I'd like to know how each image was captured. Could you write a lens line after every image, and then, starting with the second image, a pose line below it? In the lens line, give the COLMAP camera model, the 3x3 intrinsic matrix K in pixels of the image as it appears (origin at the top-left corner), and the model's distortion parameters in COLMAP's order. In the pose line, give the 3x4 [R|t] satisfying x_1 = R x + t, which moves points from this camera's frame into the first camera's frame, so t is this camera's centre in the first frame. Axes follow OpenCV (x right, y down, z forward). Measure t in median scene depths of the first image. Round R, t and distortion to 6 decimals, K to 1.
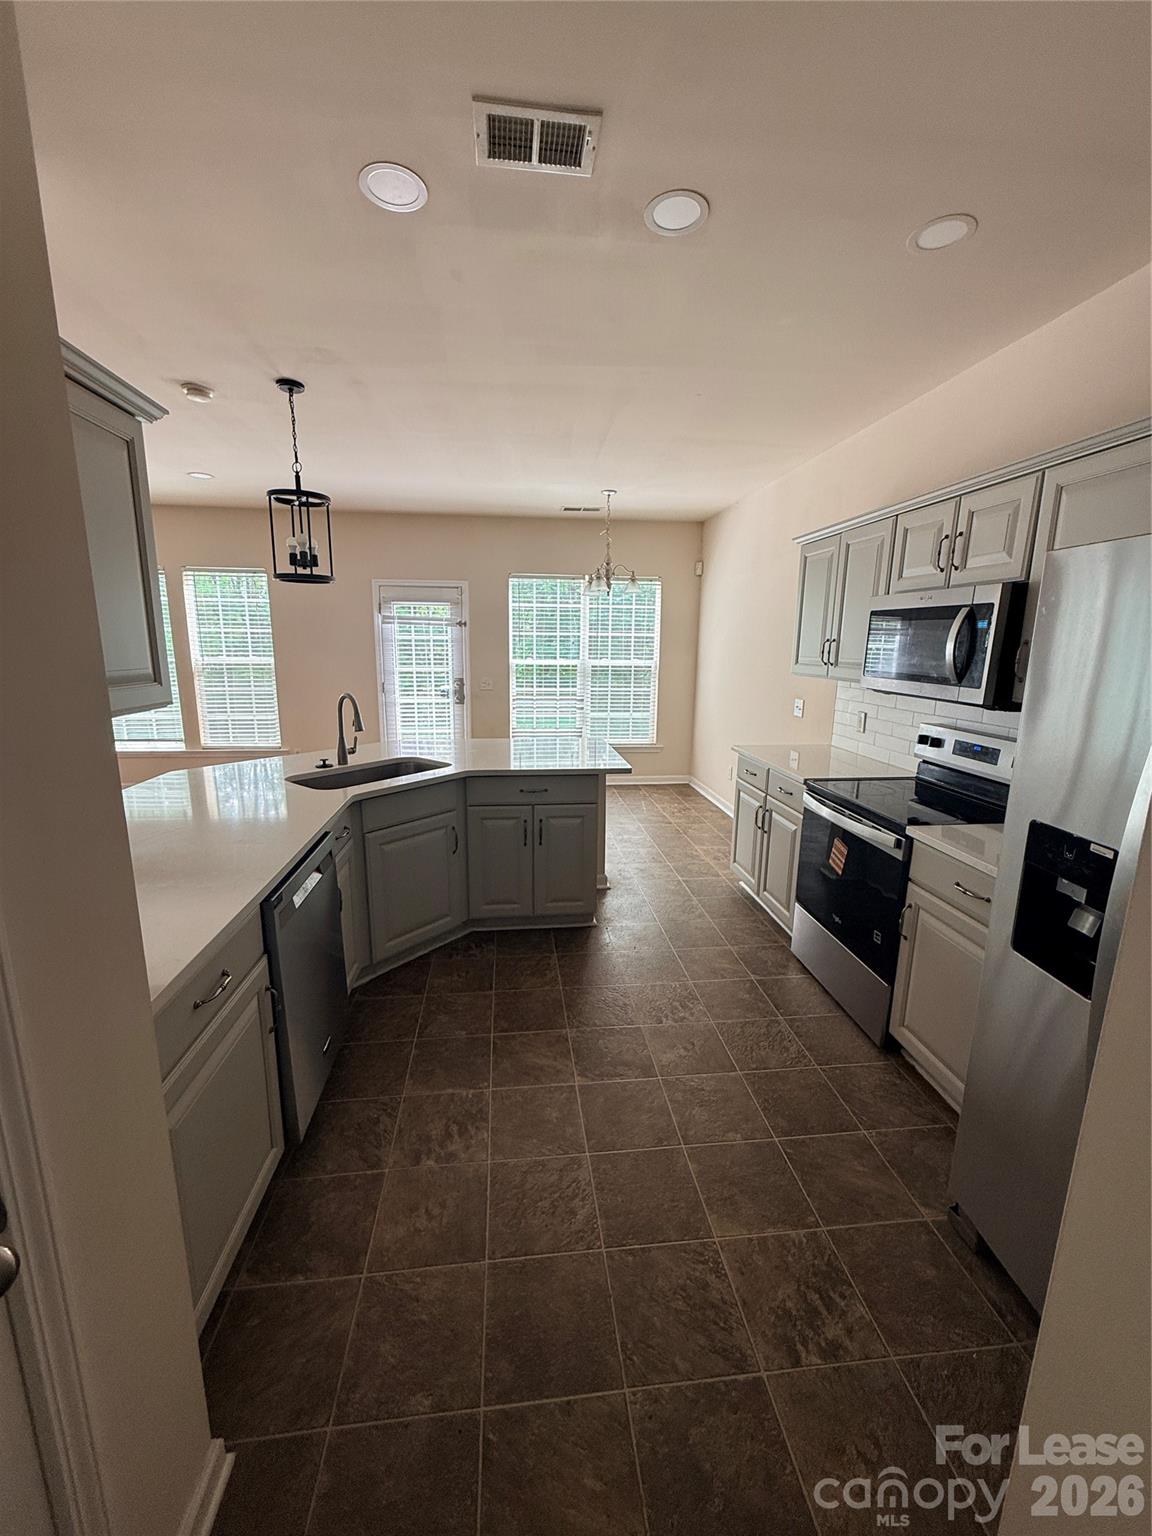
lens RADIAL K [[605.1, 0, 576.9], [0, 605.1, 768.2], [0, 0, 1]] dist [0.000586, 0.000093]
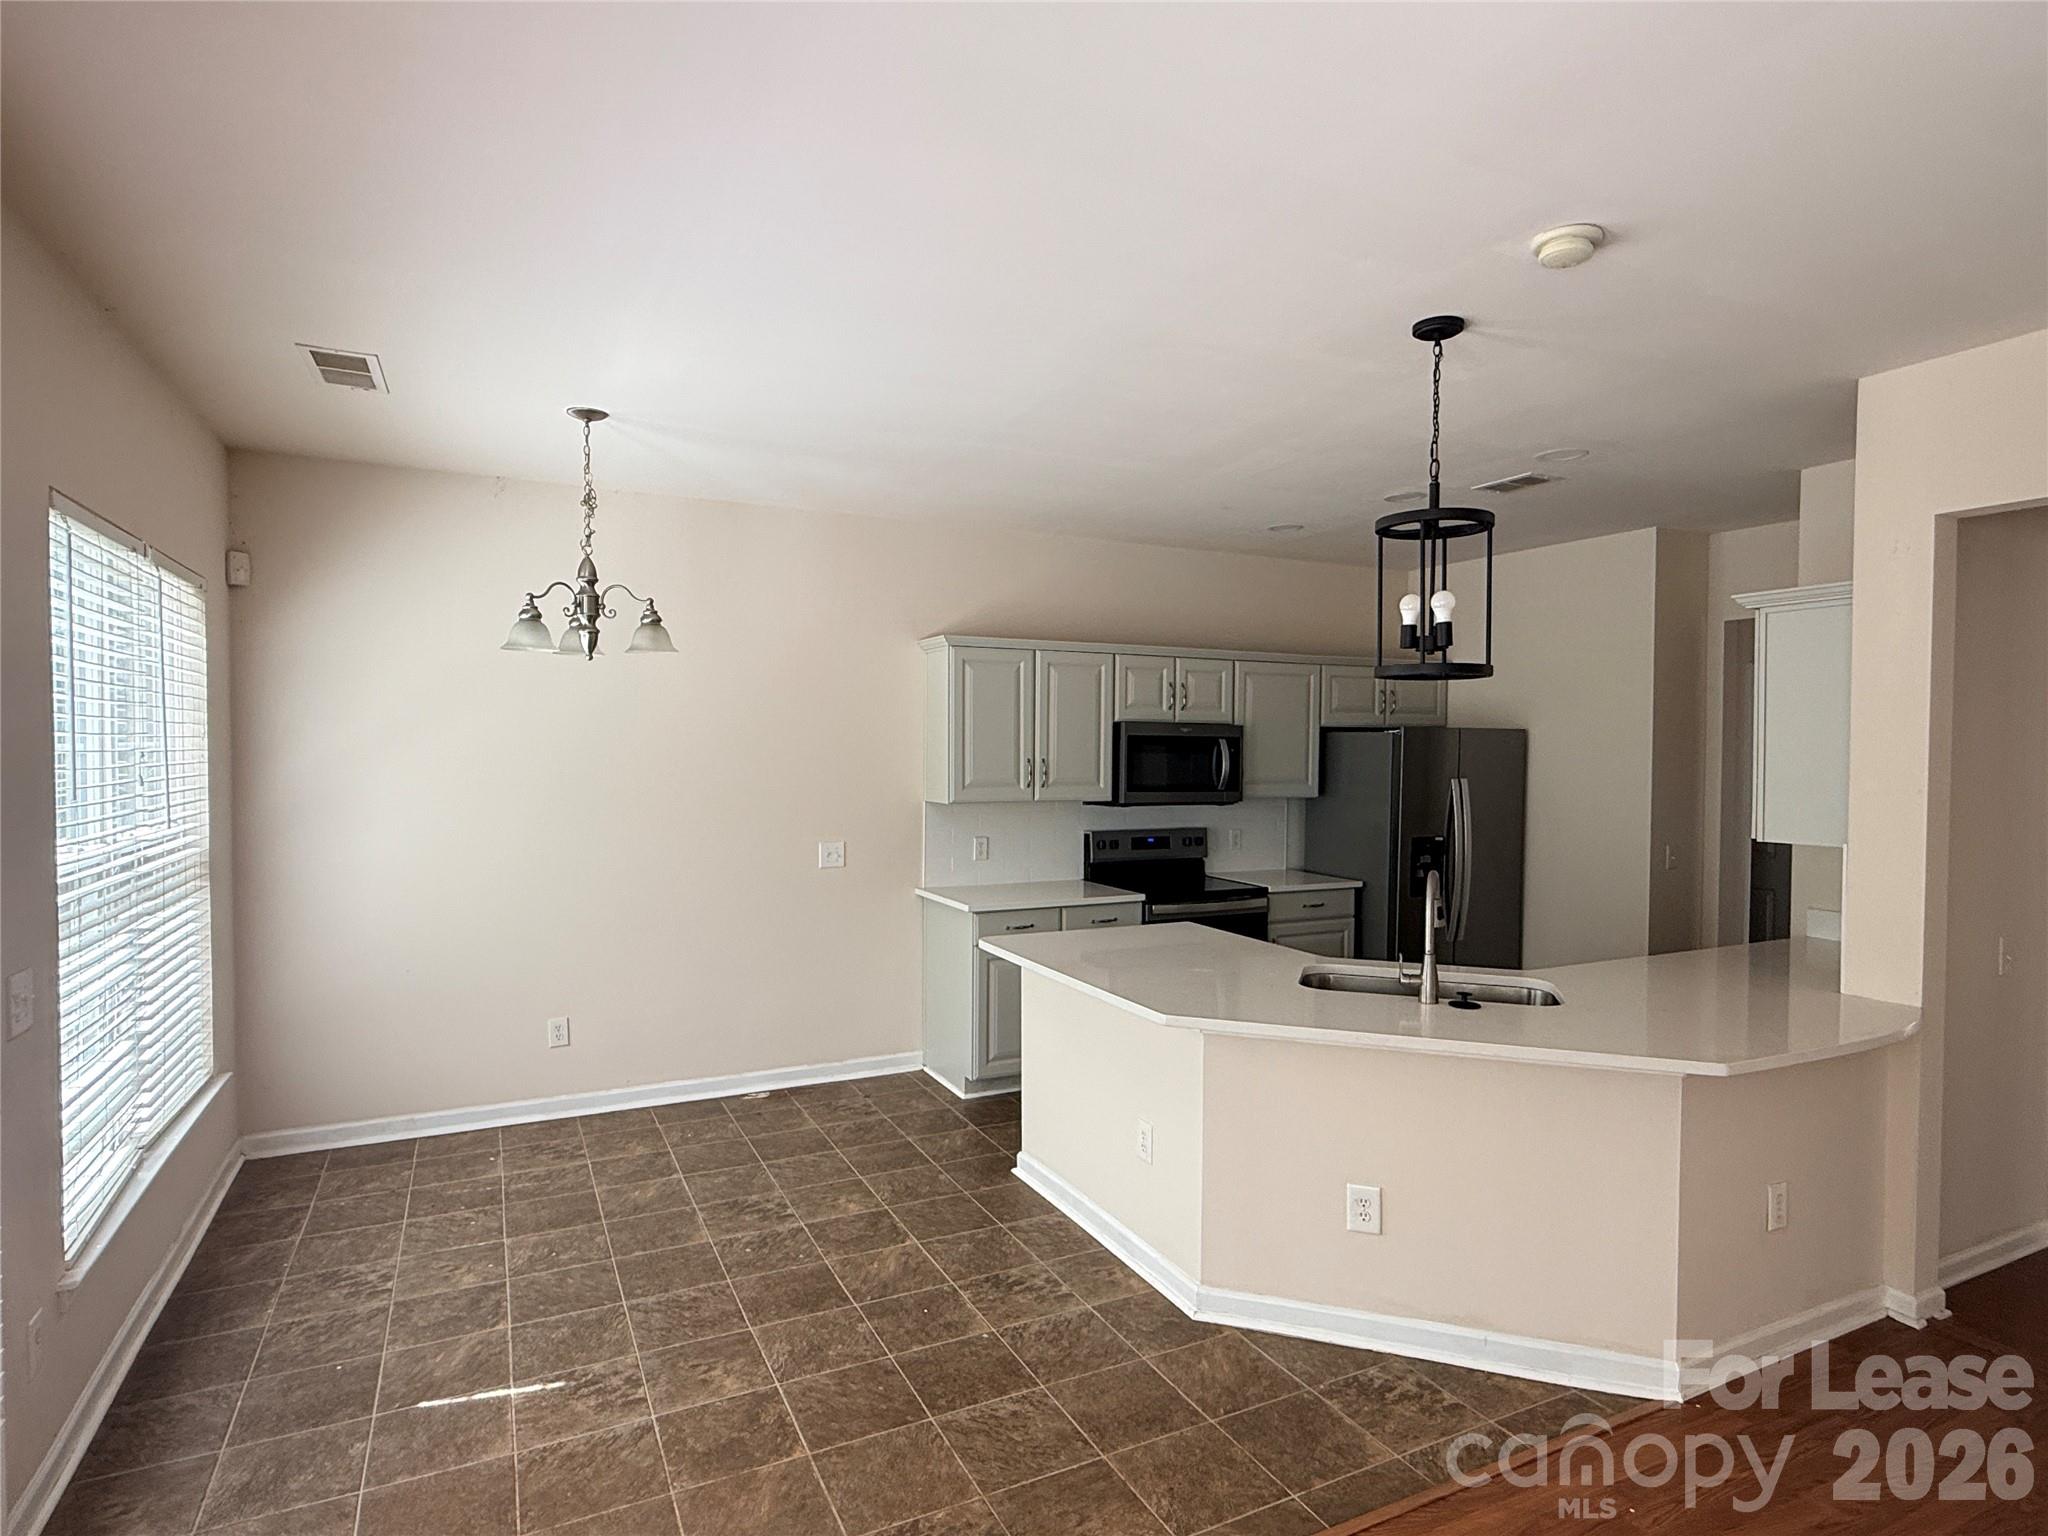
lens RADIAL K [[1106.1, 0, 1024.0], [0, 1106.1, 768.0], [0, 0, 1]] dist [0.001032, 0.000305]
pose [[-0.332099, -0.035940, 0.942560, -1.423589], [0.181604, 0.978142, 0.101283, -0.454393], [-0.925597, 0.204808, -0.318313, 1.895460]]
